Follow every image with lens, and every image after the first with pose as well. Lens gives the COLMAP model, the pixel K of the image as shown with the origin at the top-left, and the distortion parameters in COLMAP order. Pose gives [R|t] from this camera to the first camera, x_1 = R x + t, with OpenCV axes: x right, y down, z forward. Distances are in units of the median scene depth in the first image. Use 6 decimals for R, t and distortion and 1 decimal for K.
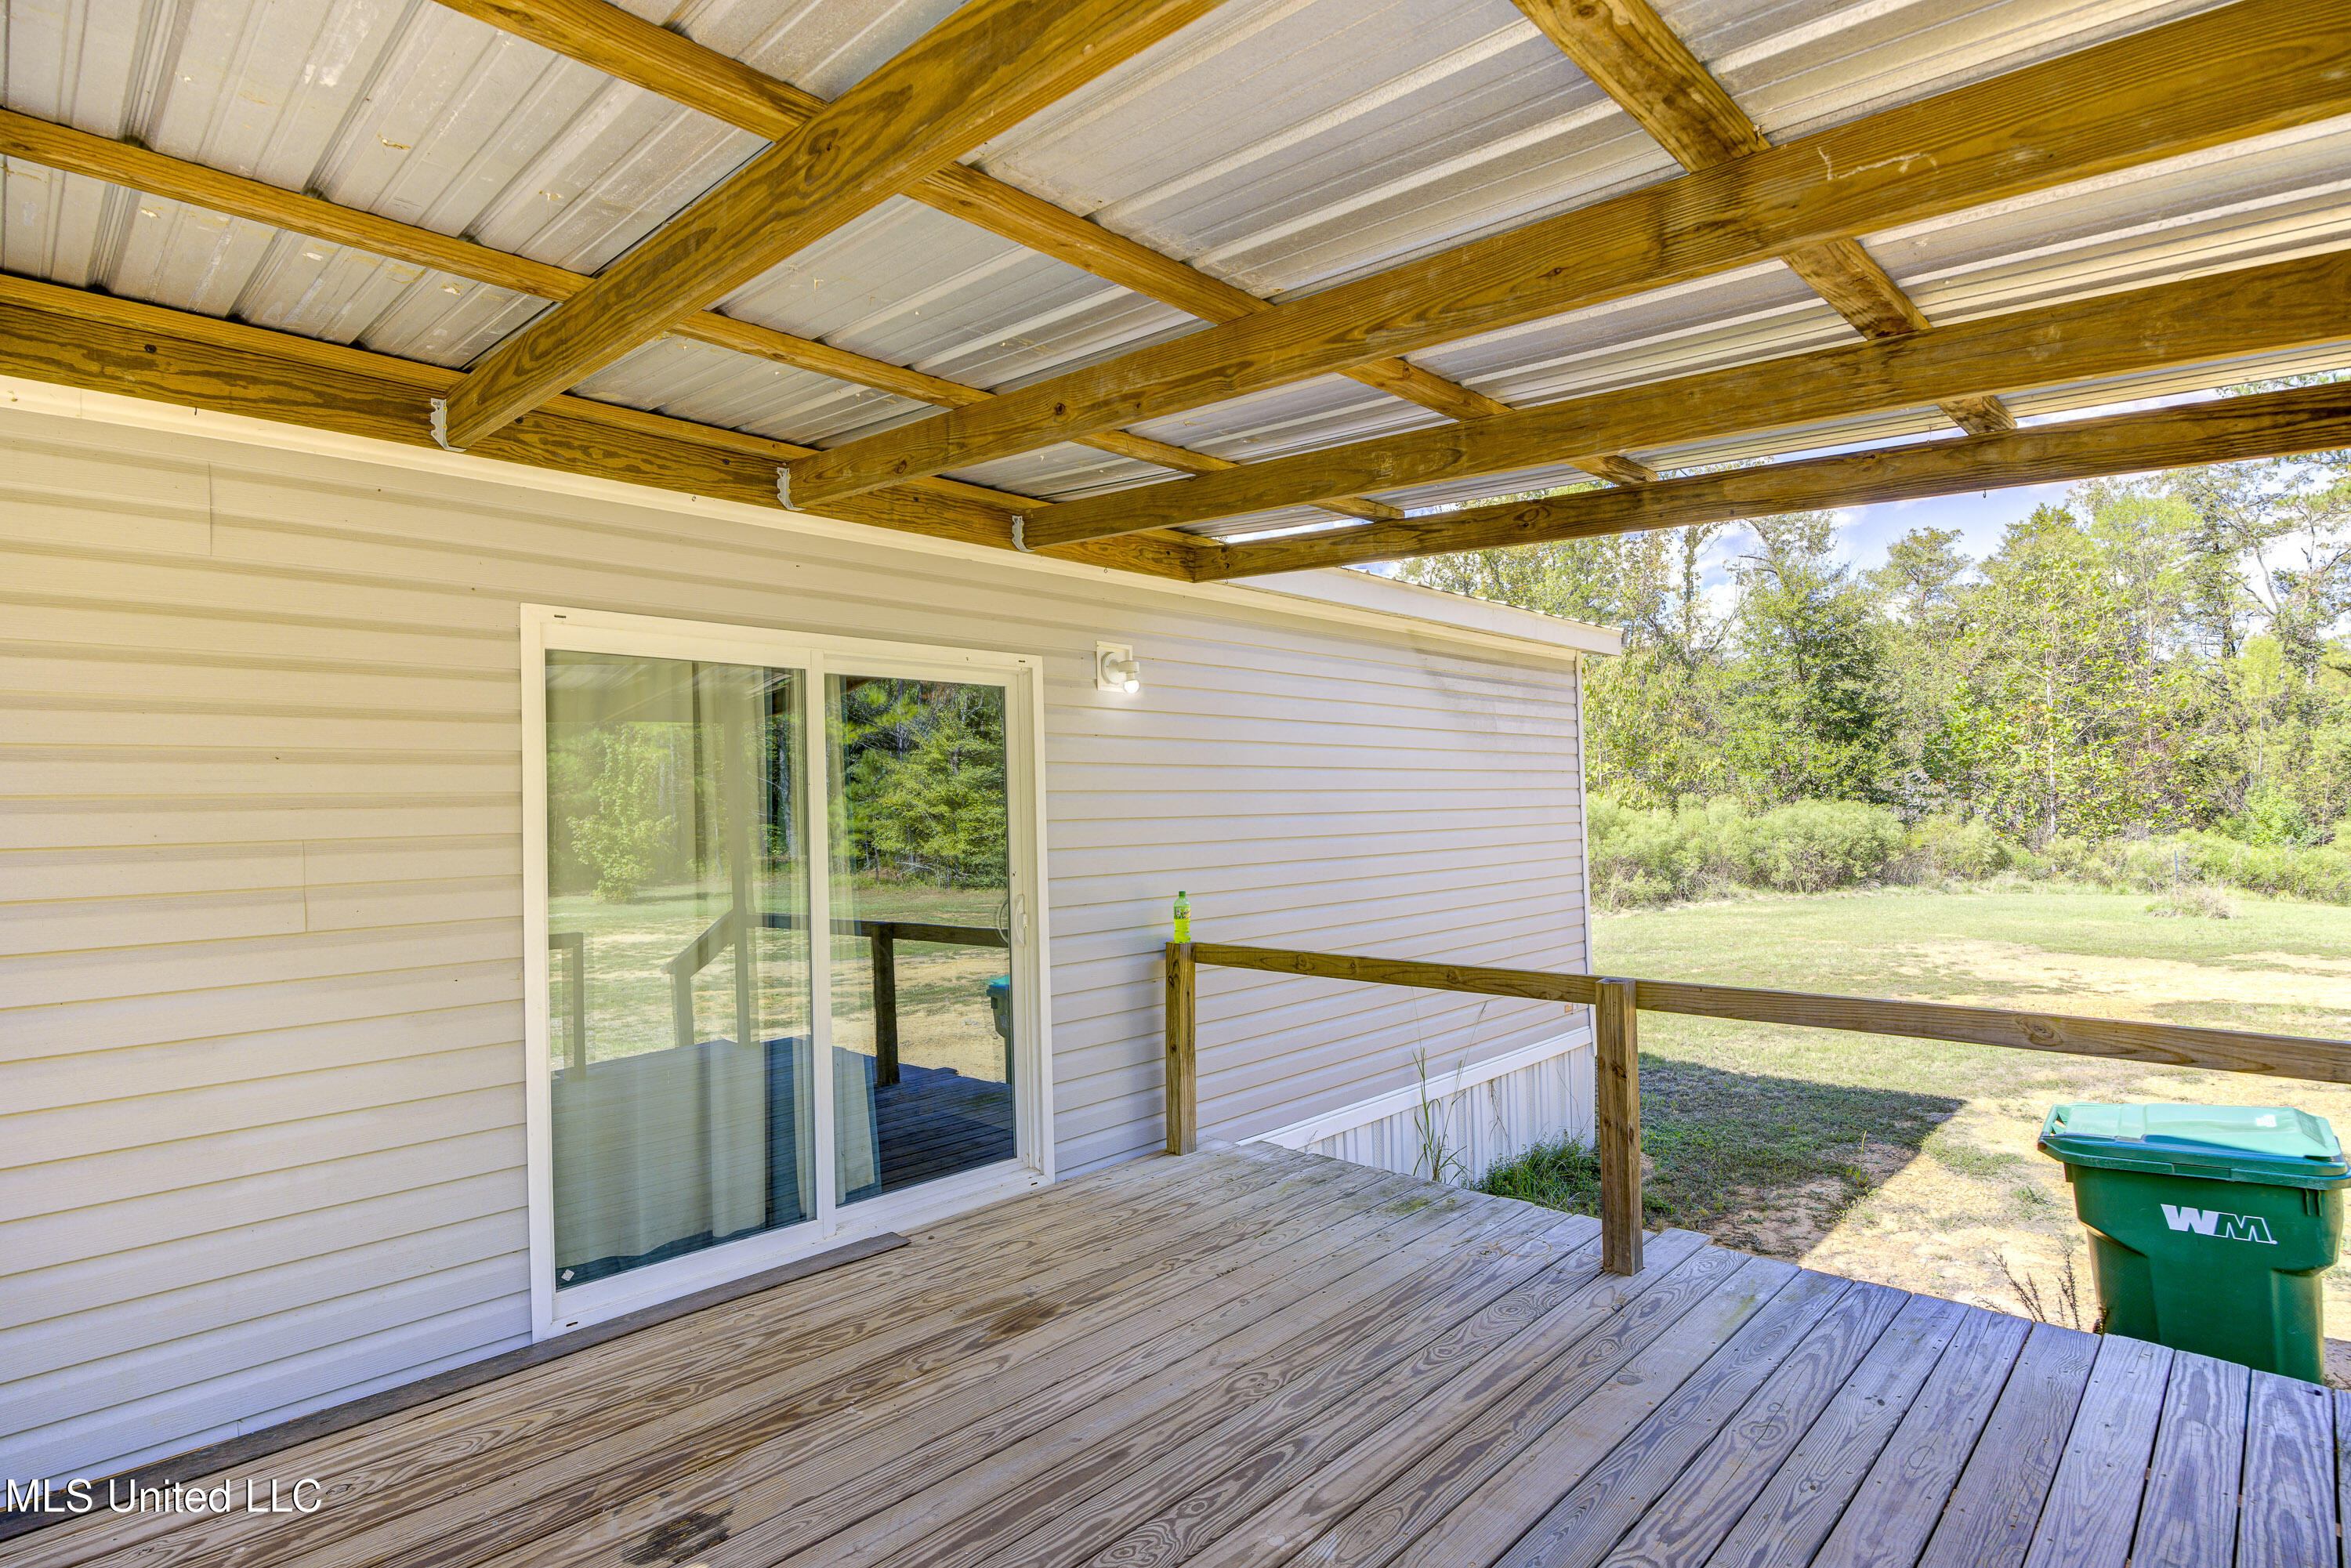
lens RADIAL K [[1206.2, 0, 1175.5], [0, 1206.2, 784.0], [0, 0, 1]] dist [-0.001032, -0.000371]
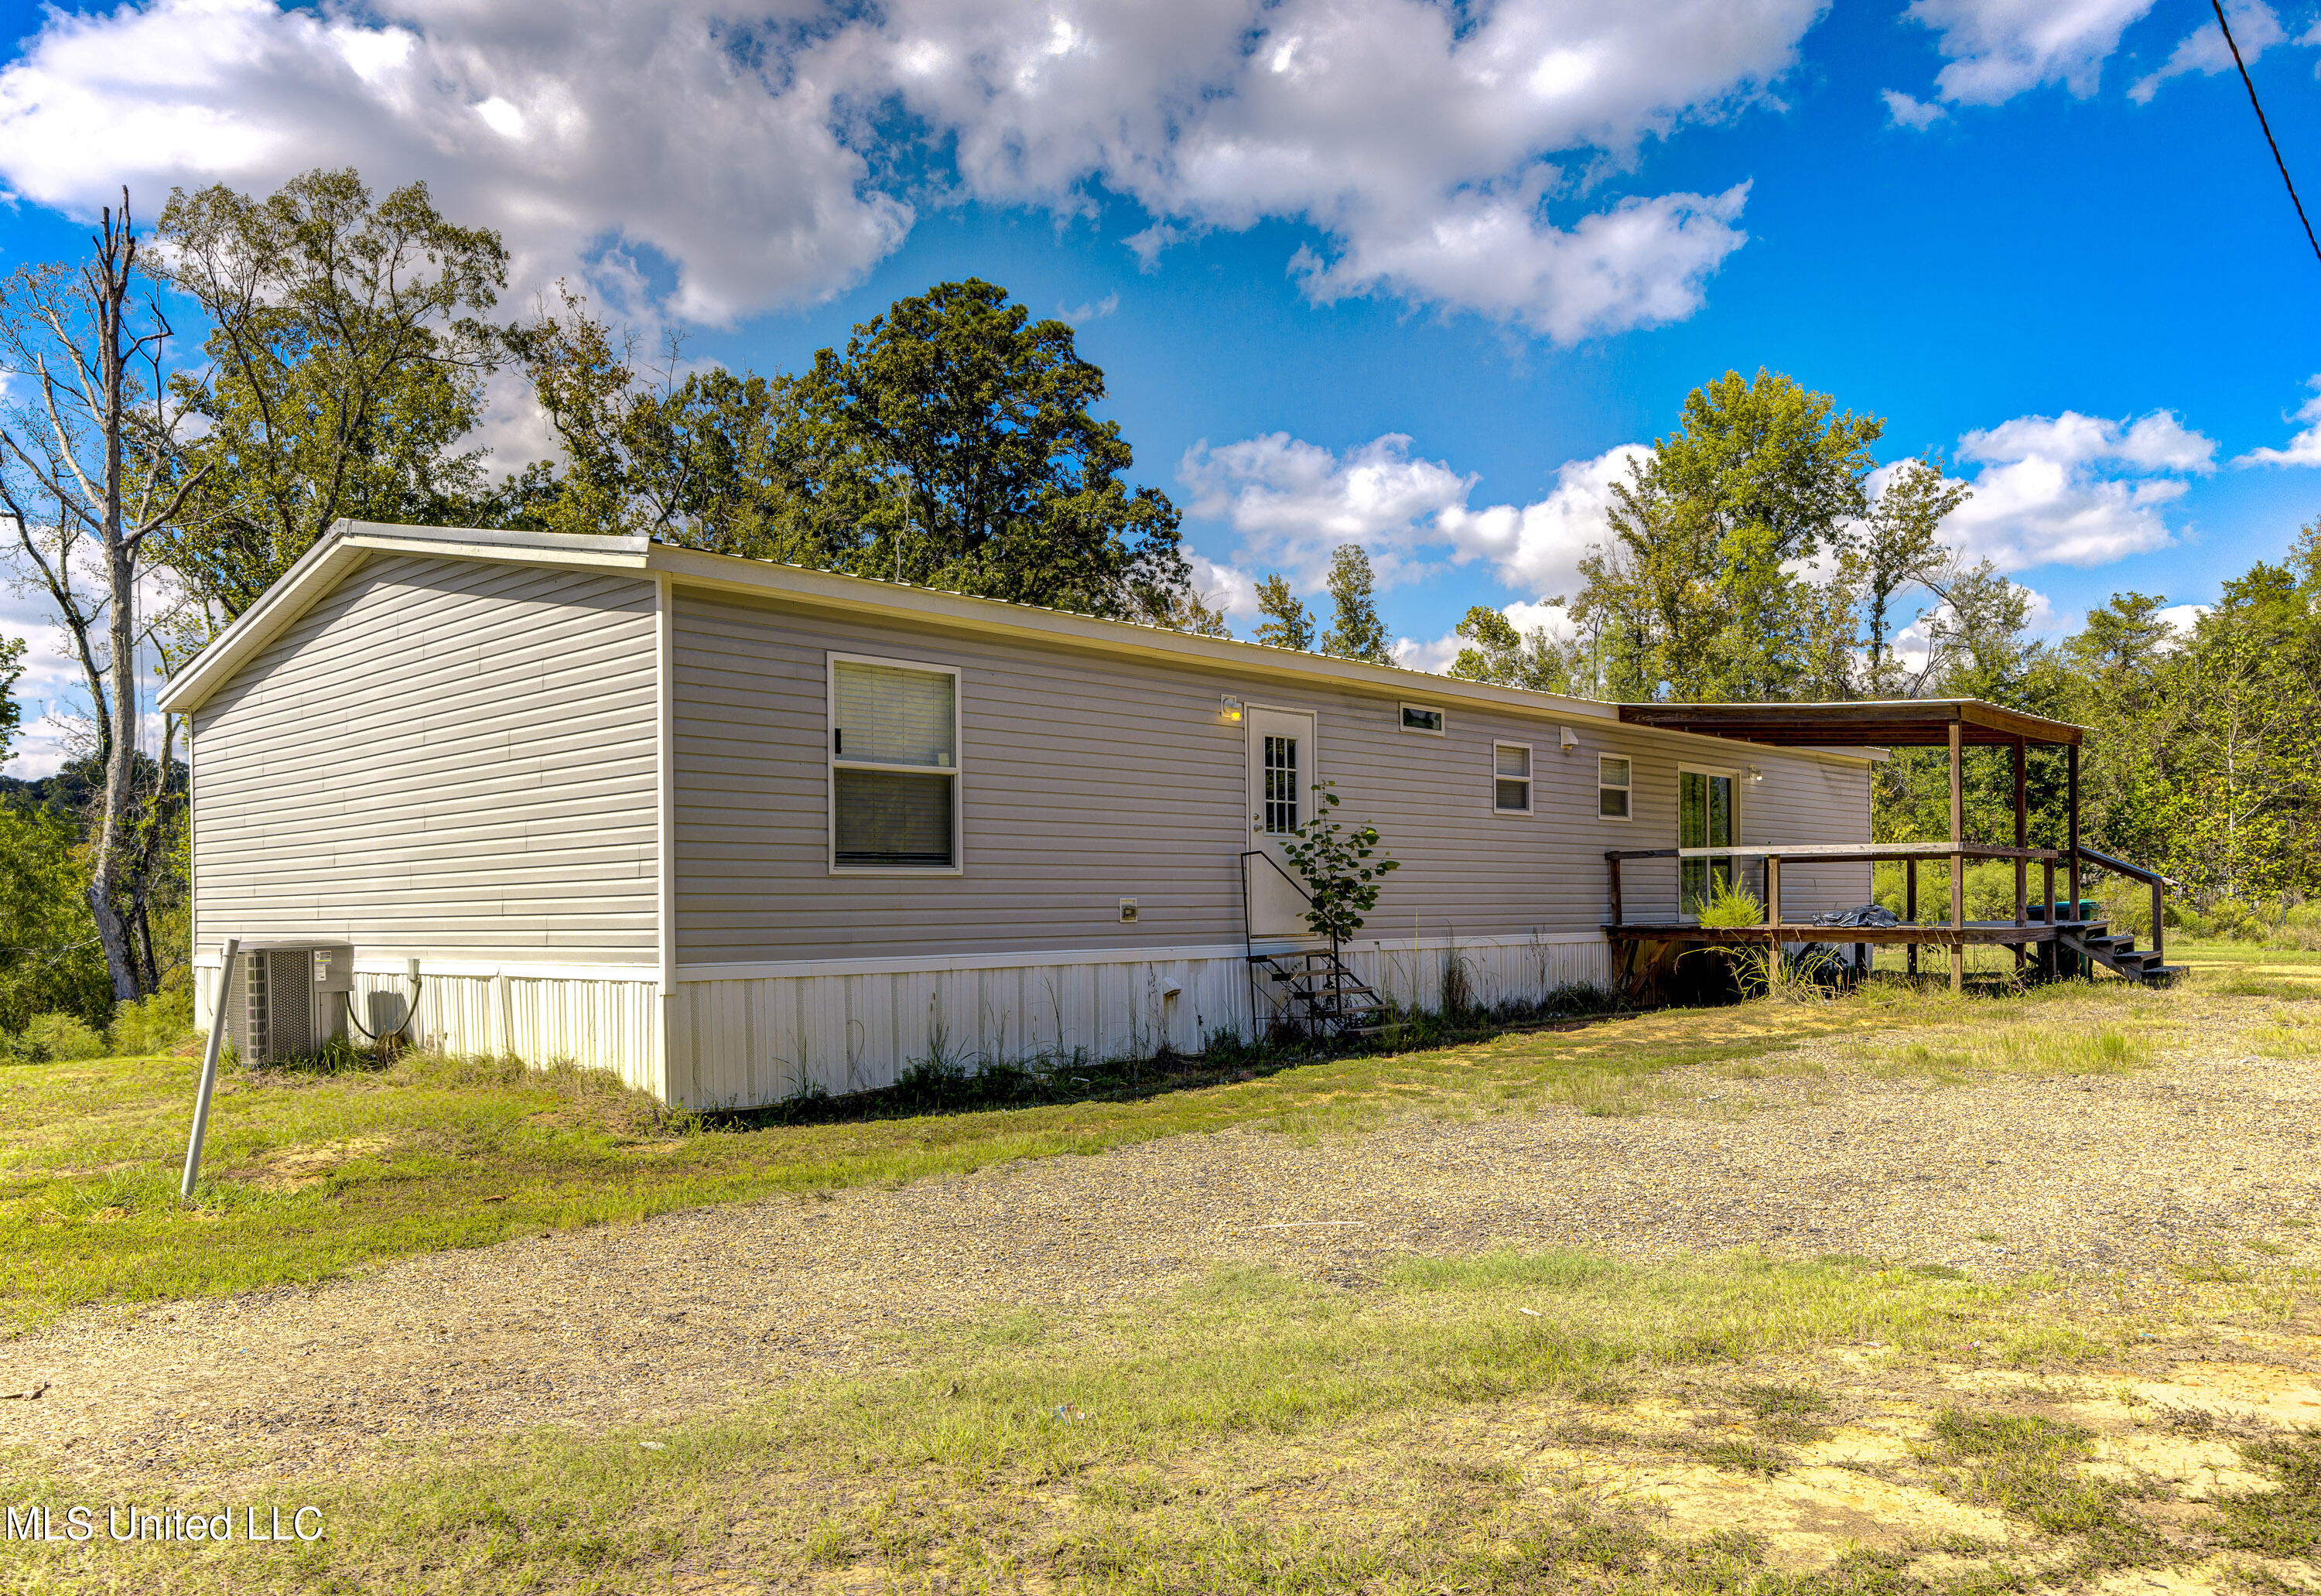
lens RADIAL K [[1663.6, 0, 1126.6], [0, 1663.6, 908.6], [0, 0, 1]] dist [-0.001123, -0.002285]
pose [[0.999860, 0.014945, -0.007470, -0.225826], [-0.014737, 0.999523, 0.027129, 0.023164], [0.007872, -0.027015, 0.999604, -0.464523]]
